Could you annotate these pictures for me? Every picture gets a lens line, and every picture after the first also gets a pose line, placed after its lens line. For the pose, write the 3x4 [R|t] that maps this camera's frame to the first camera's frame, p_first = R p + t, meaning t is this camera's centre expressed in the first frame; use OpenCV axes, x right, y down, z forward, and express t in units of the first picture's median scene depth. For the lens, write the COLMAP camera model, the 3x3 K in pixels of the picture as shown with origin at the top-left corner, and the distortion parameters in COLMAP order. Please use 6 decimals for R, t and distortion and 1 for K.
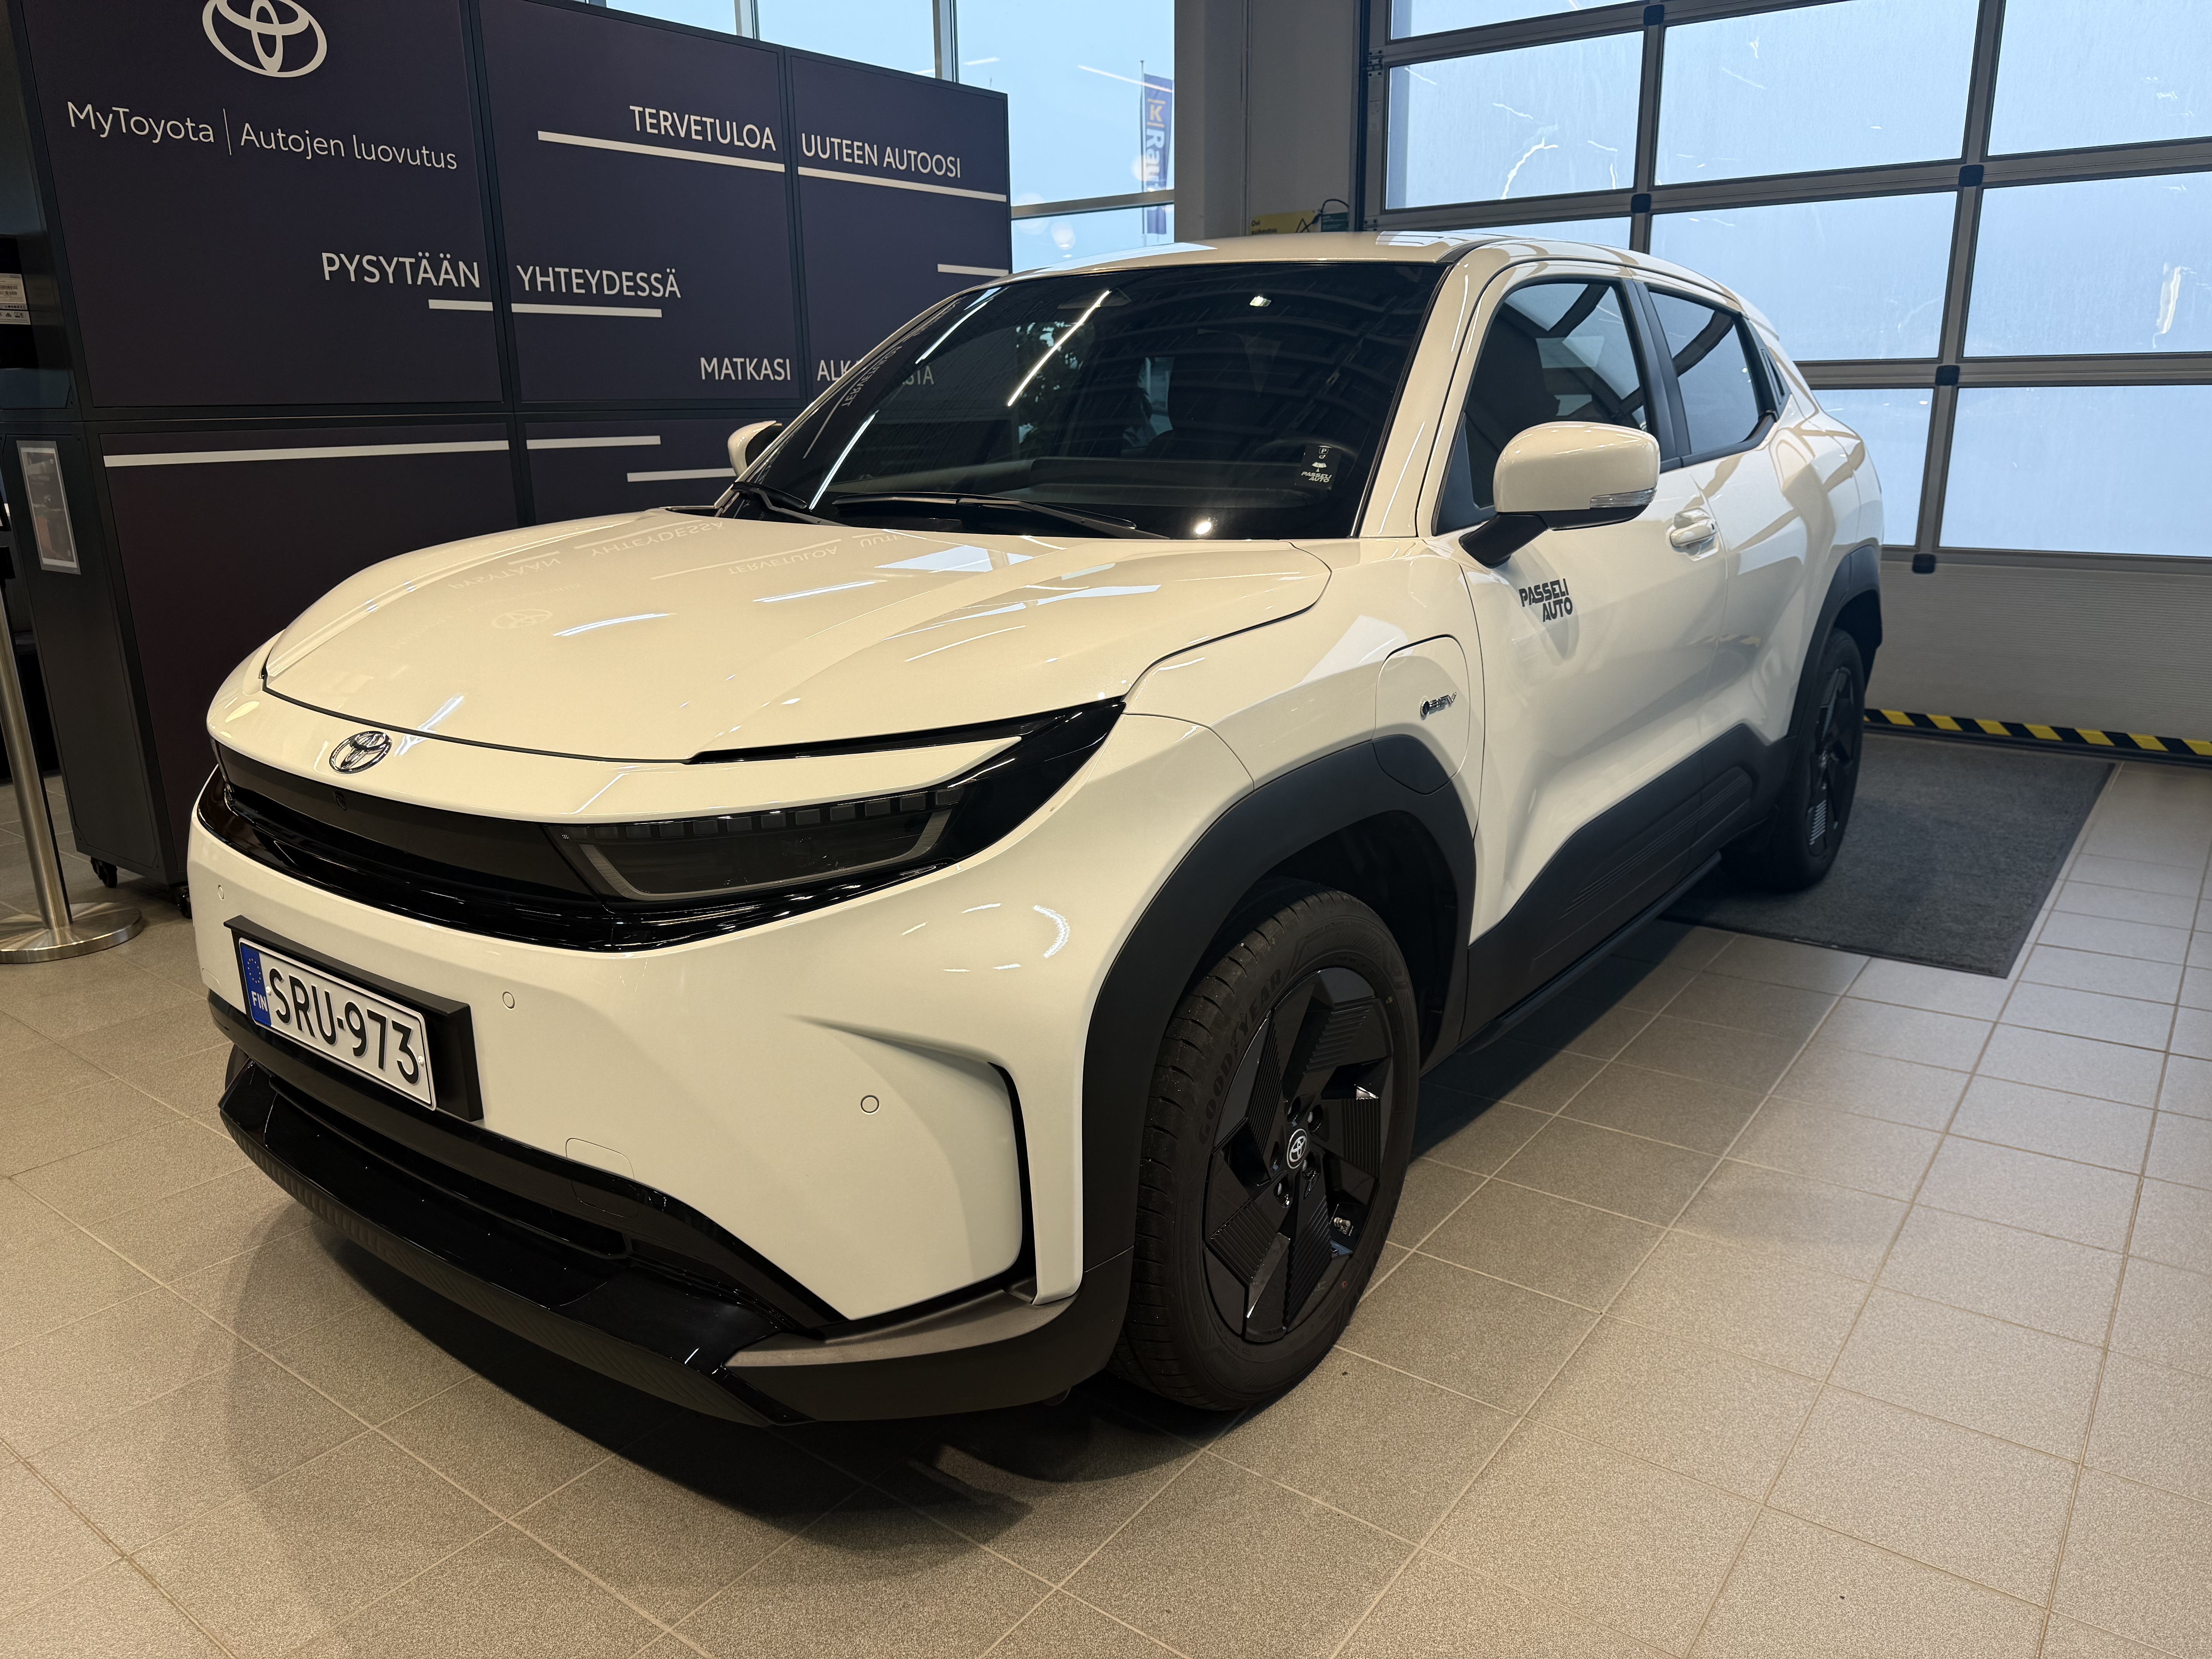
lens RADIAL K [[1587.5, 0, 1103.4], [0, 1587.5, 822.7], [0, 0, 1]] dist [0.023043, -0.015192]
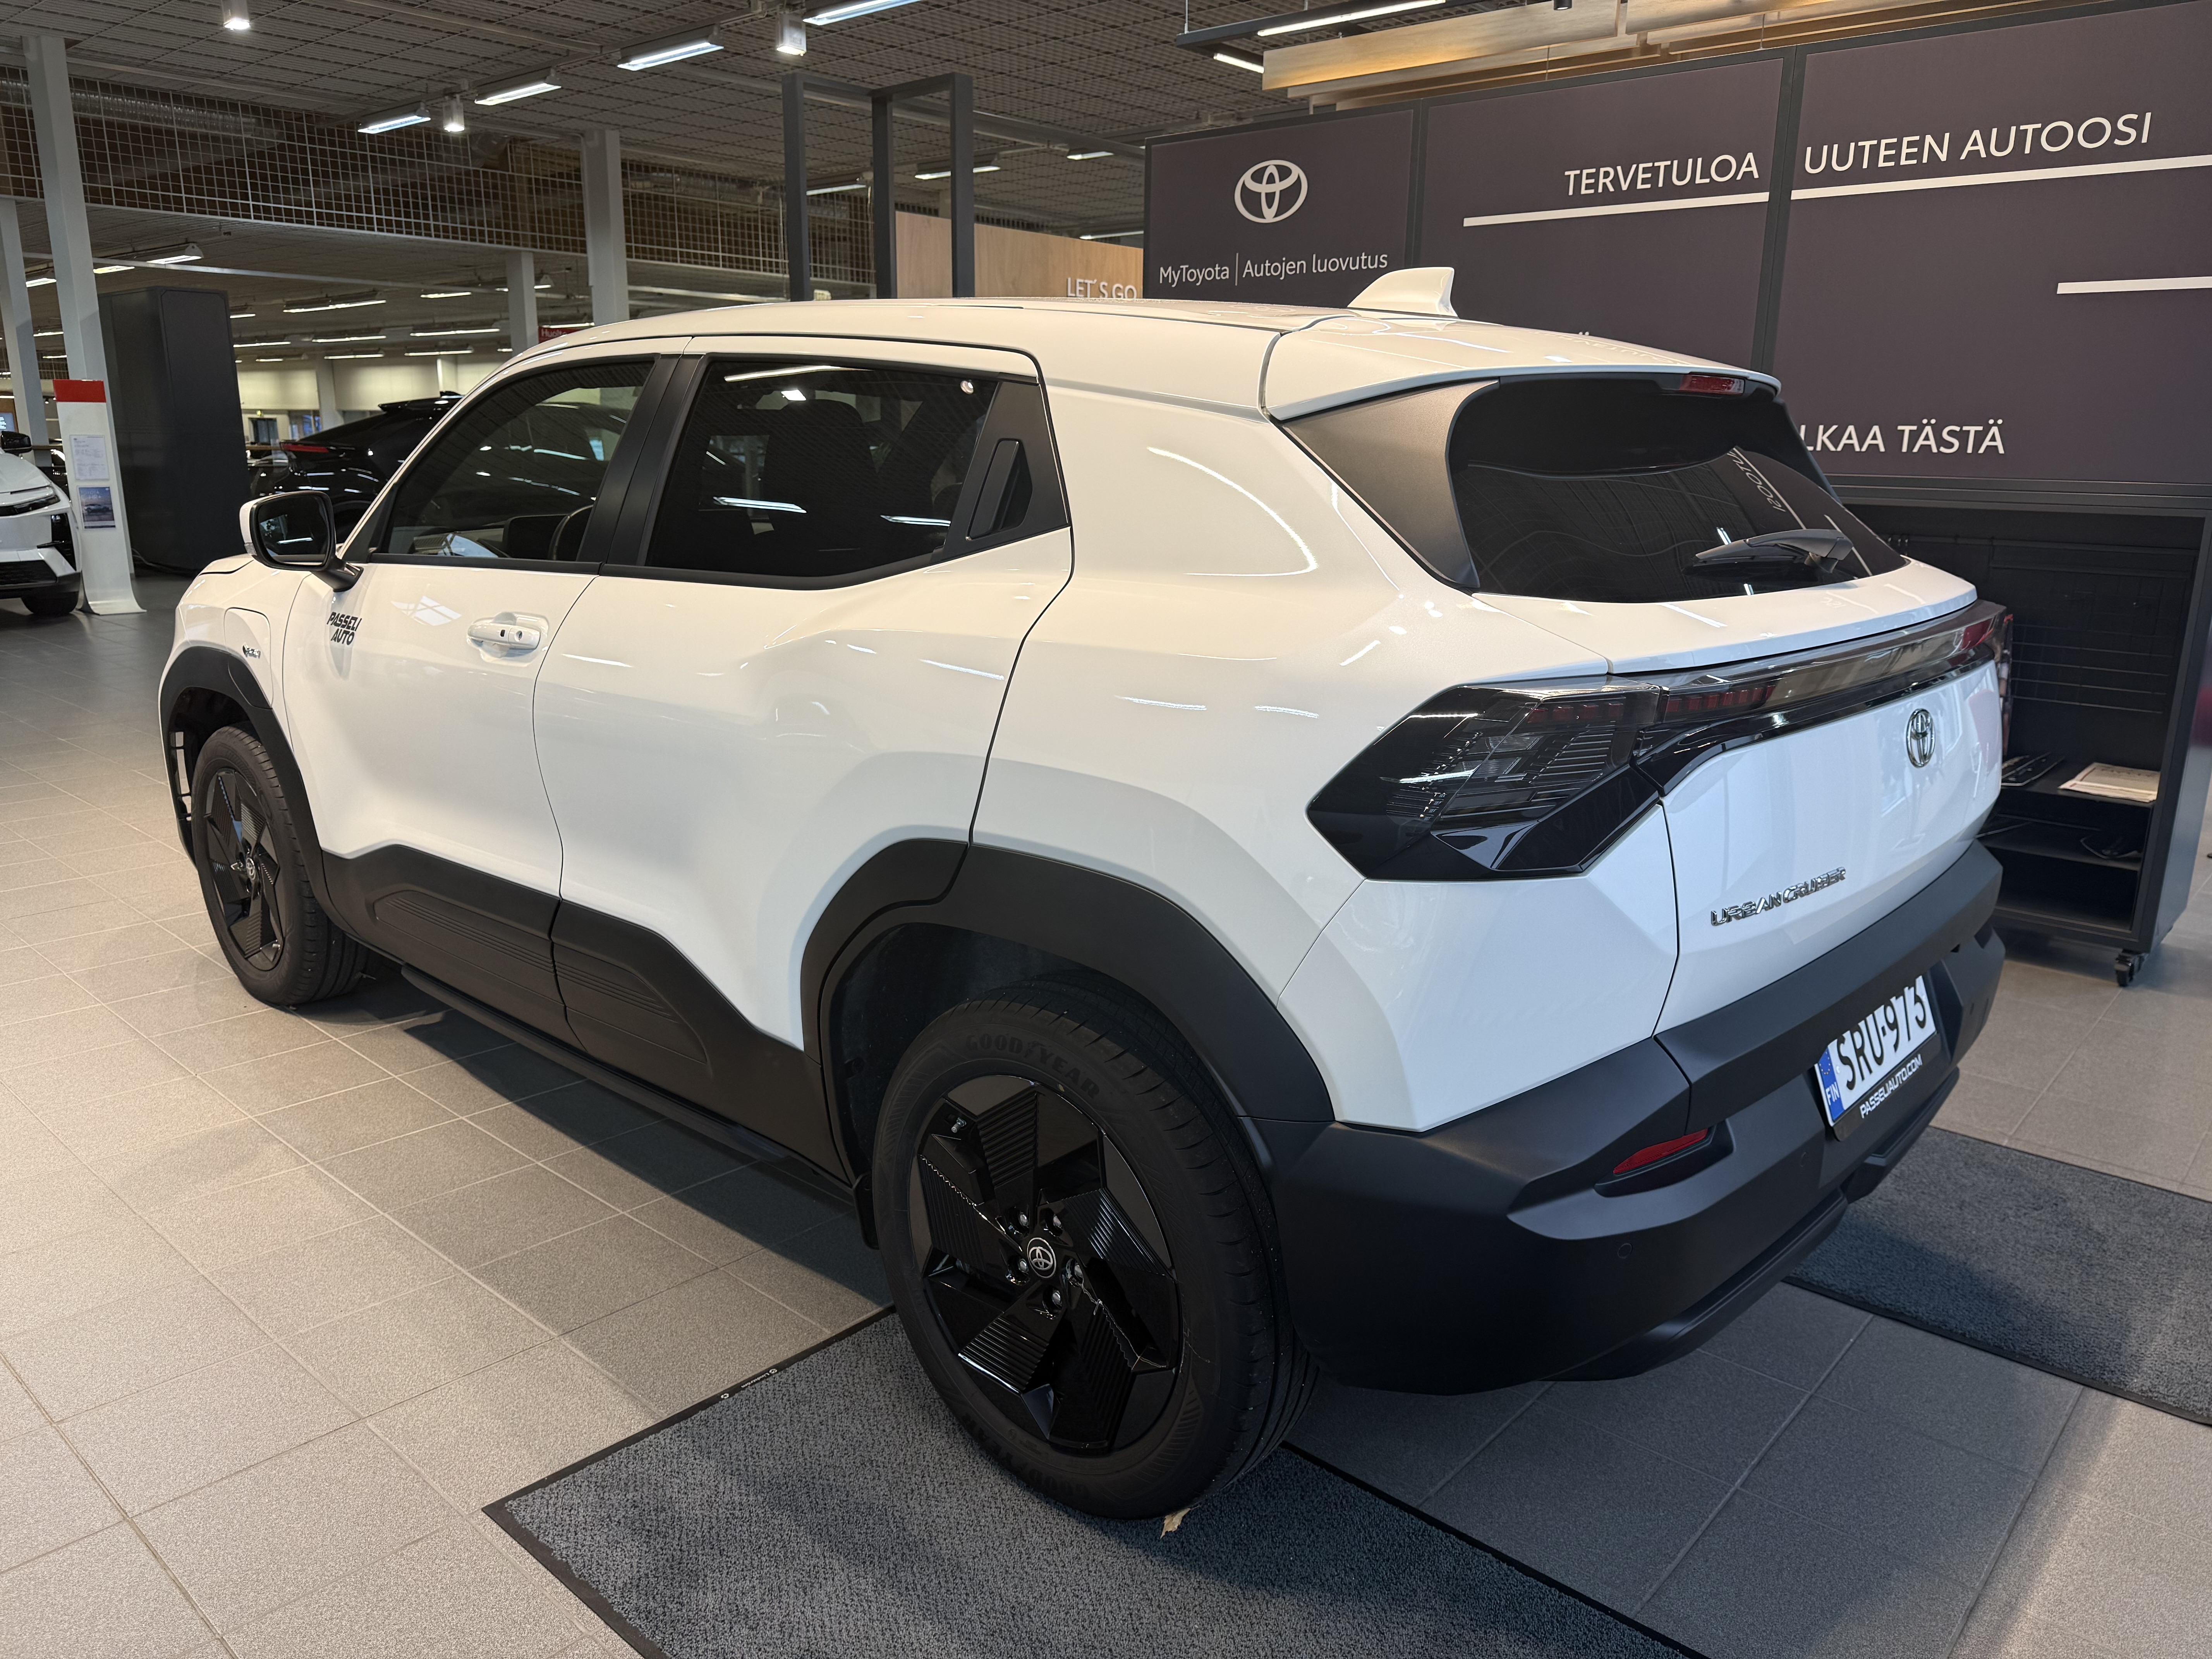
lens RADIAL K [[1587.5, 0, 1099.7], [0, 1587.5, 842.3], [0, 0, 1]] dist [0.023043, -0.015192]
pose [[-0.096886, 0.261359, -0.960367, 0.741663], [-0.274742, 0.920393, 0.278198, -0.250500], [0.956624, 0.290806, -0.017367, 0.819081]]
